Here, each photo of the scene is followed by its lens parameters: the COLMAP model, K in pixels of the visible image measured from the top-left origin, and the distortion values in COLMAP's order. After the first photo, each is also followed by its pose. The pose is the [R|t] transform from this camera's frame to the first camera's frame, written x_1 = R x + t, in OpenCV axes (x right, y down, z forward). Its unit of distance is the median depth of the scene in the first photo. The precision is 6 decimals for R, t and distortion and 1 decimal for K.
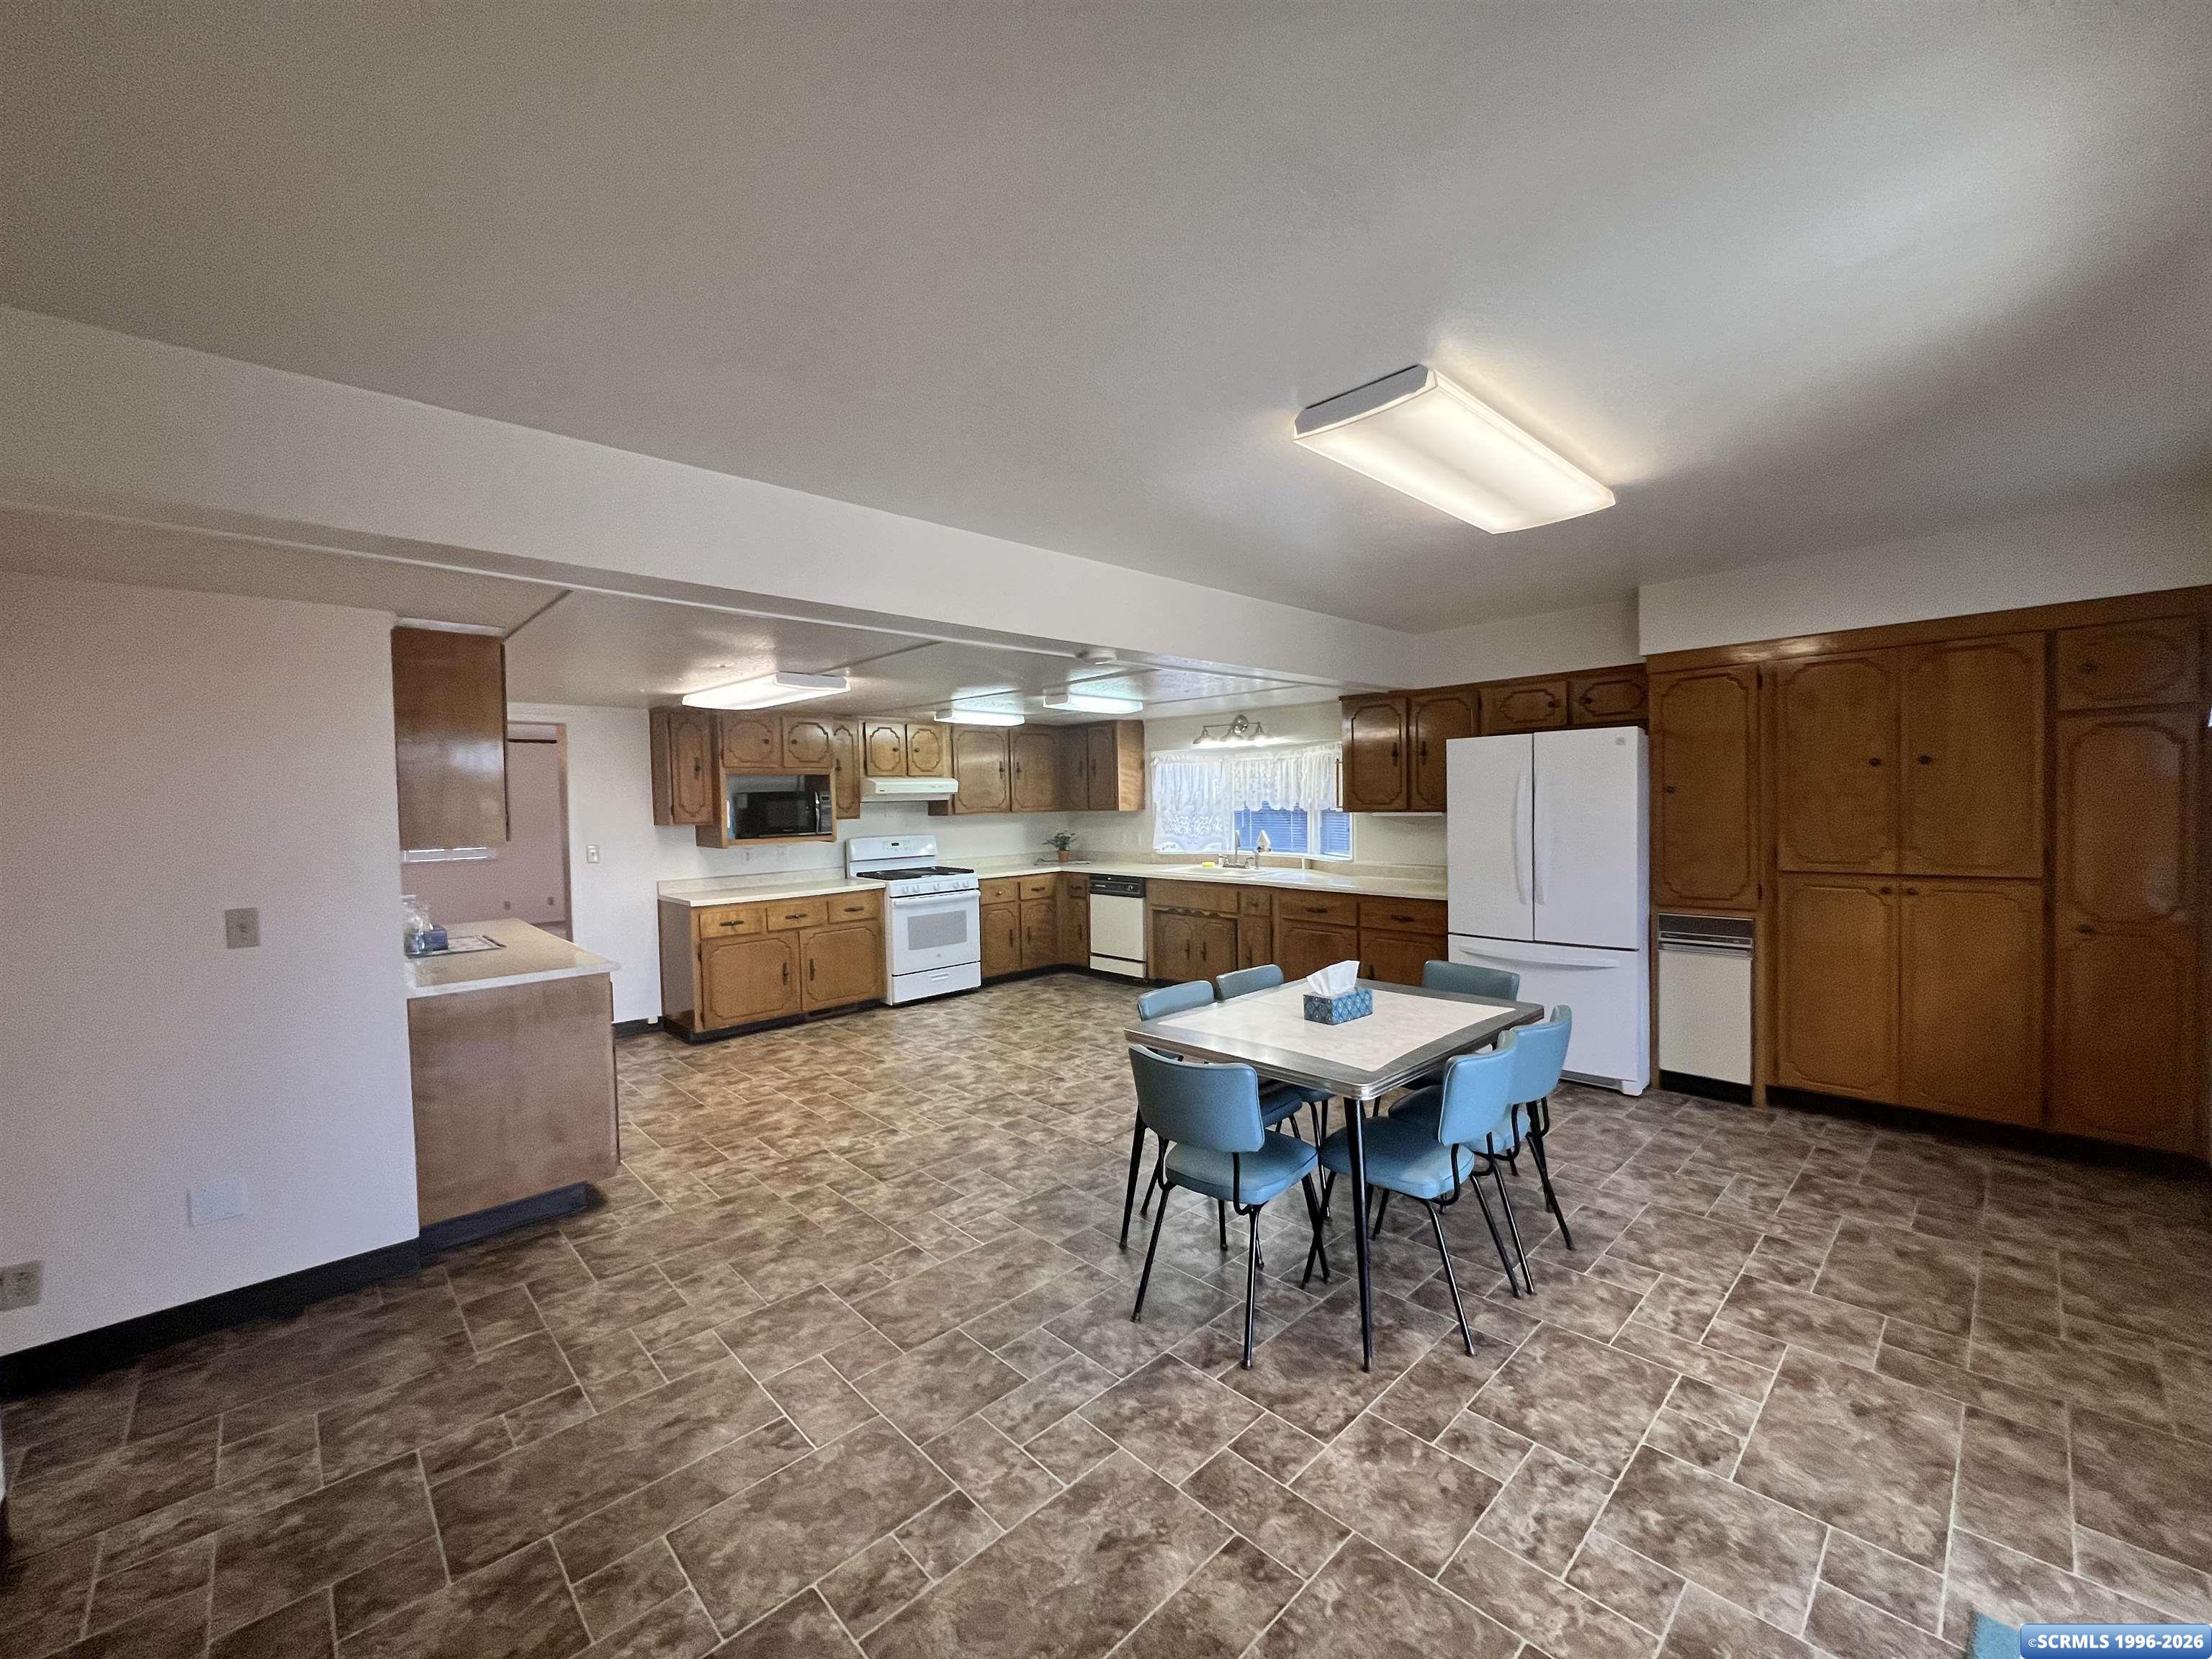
lens RADIAL K [[873.6, 0, 1092.2], [0, 873.6, 822.2], [0, 0, 1]] dist [-0.021068, 0.000181]
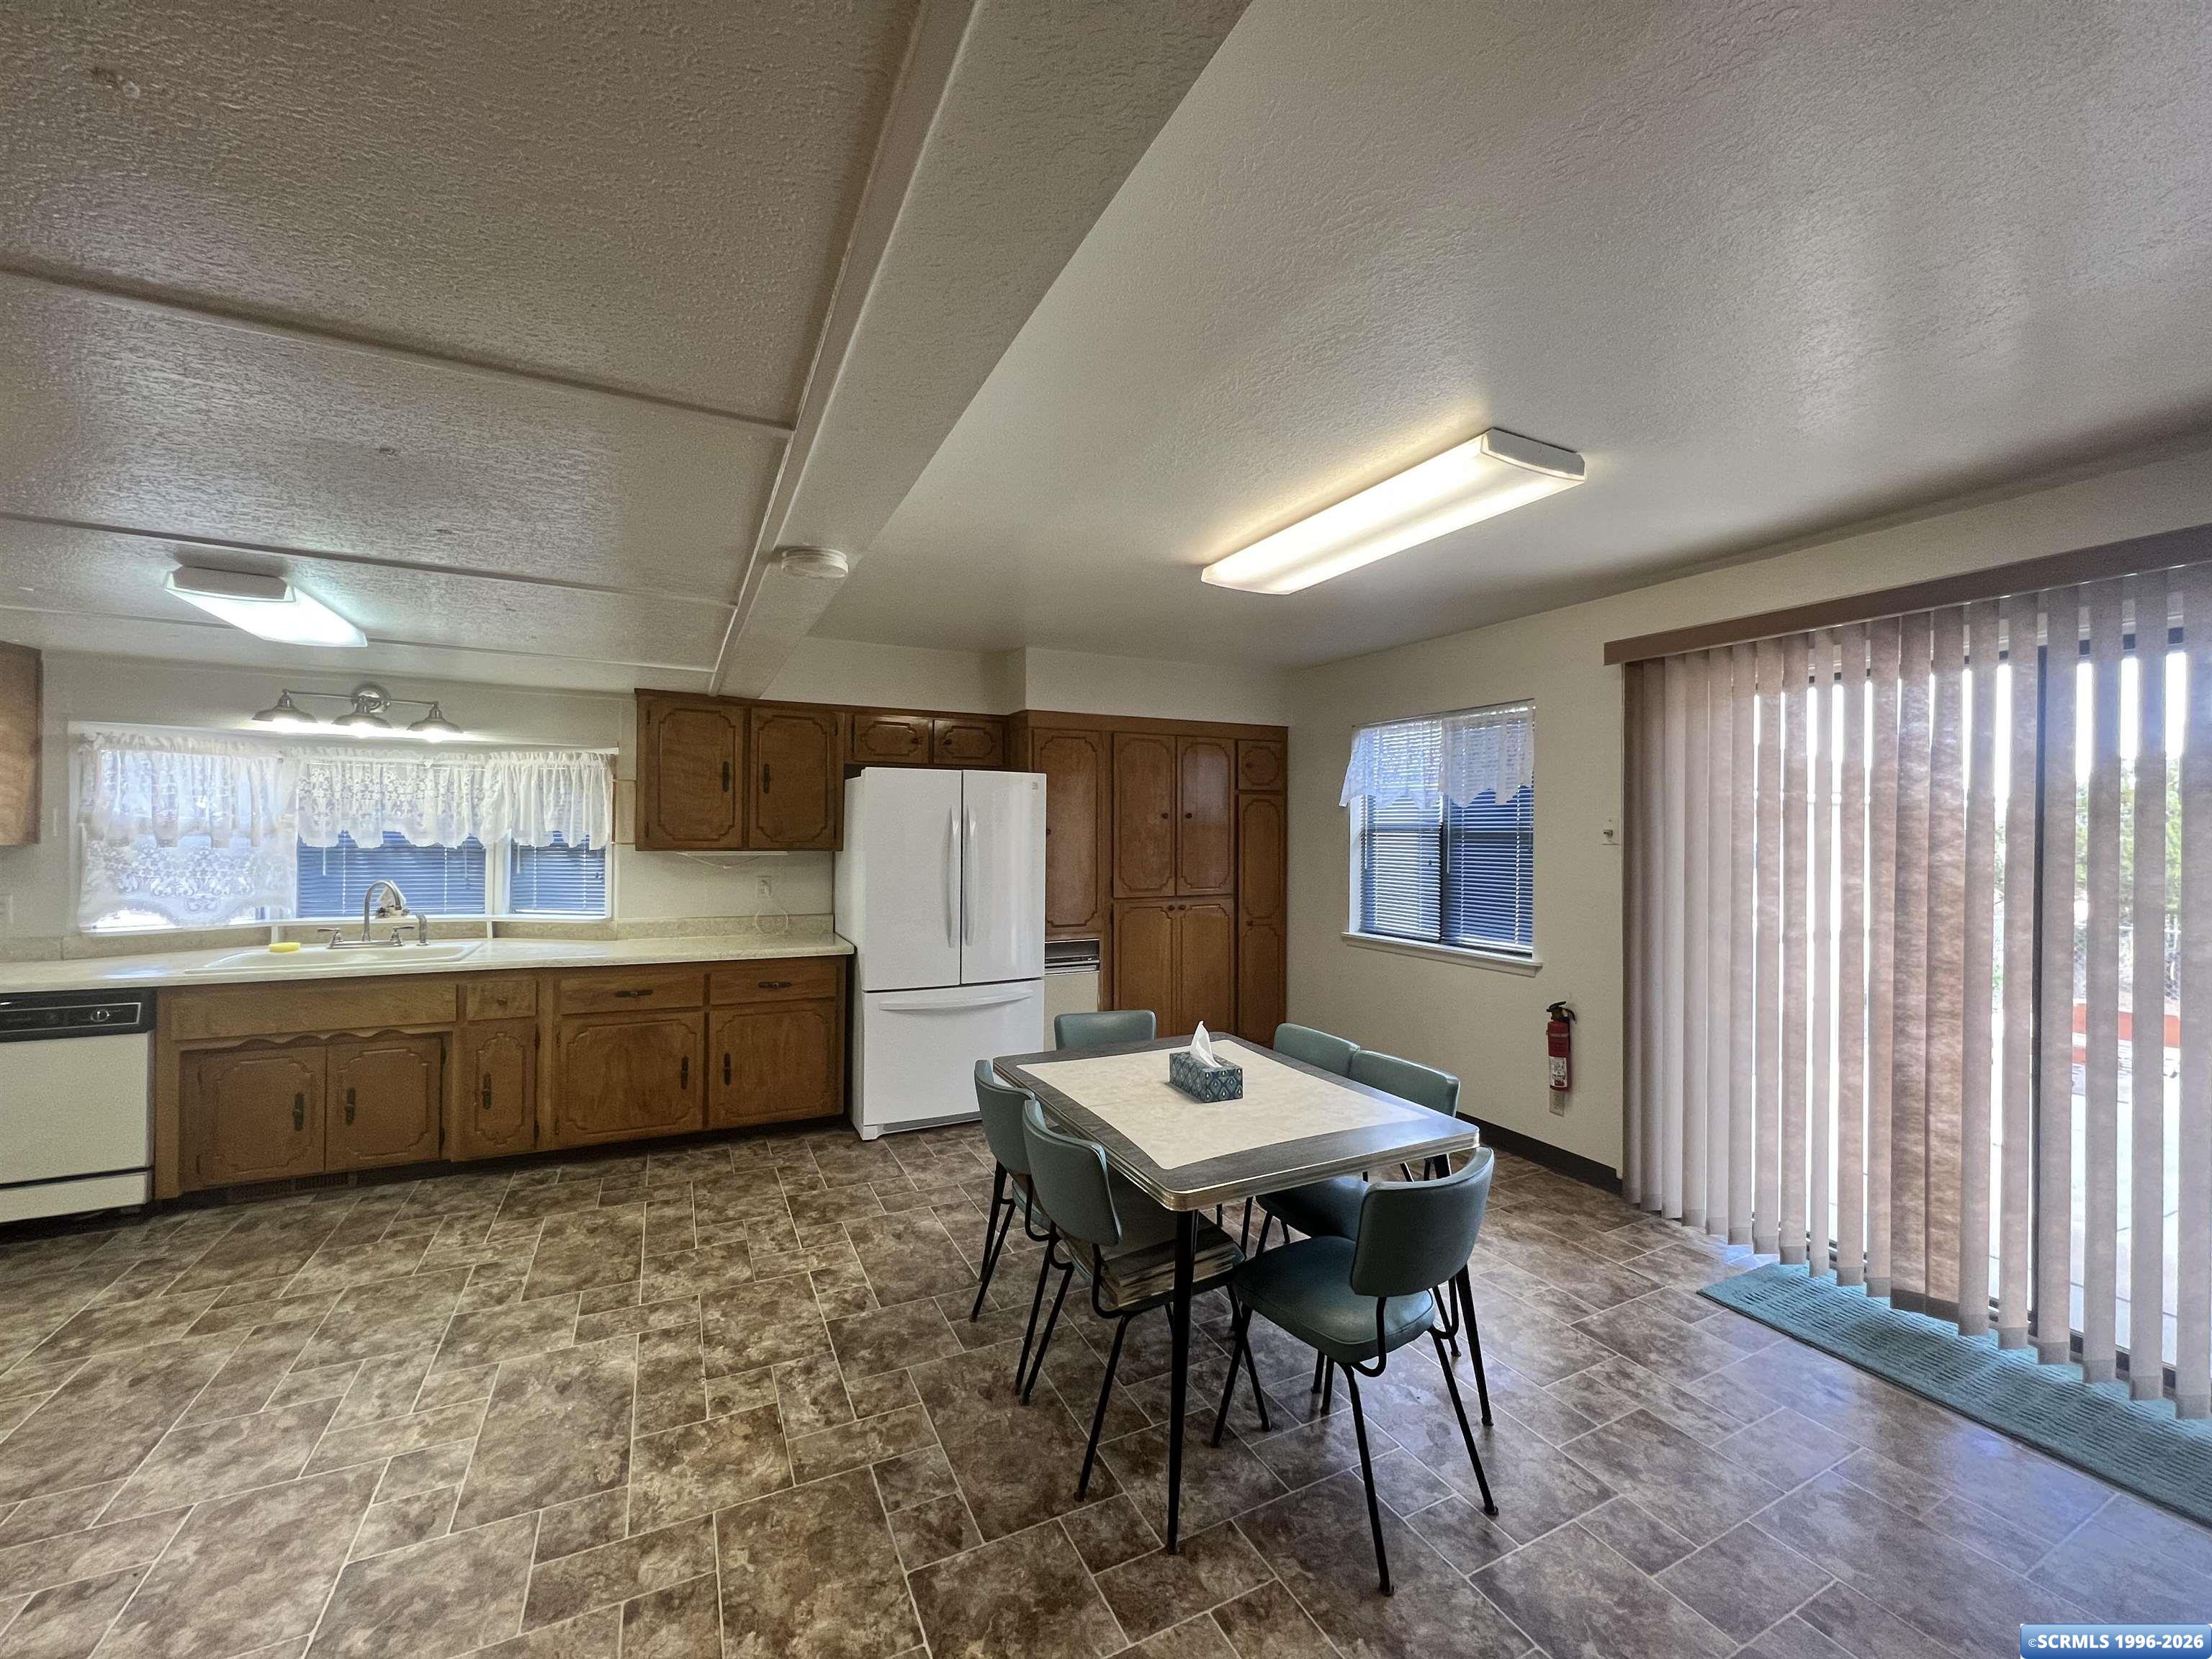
lens RADIAL K [[873.6, 0, 1092.2], [0, 873.6, 822.2], [0, 0, 1]] dist [-0.021068, 0.000181]
pose [[0.274496, 0.032275, 0.961047, -0.248336], [0.008811, 0.999310, -0.036076, -0.005001], [-0.961548, 0.018371, 0.274022, 0.377245]]
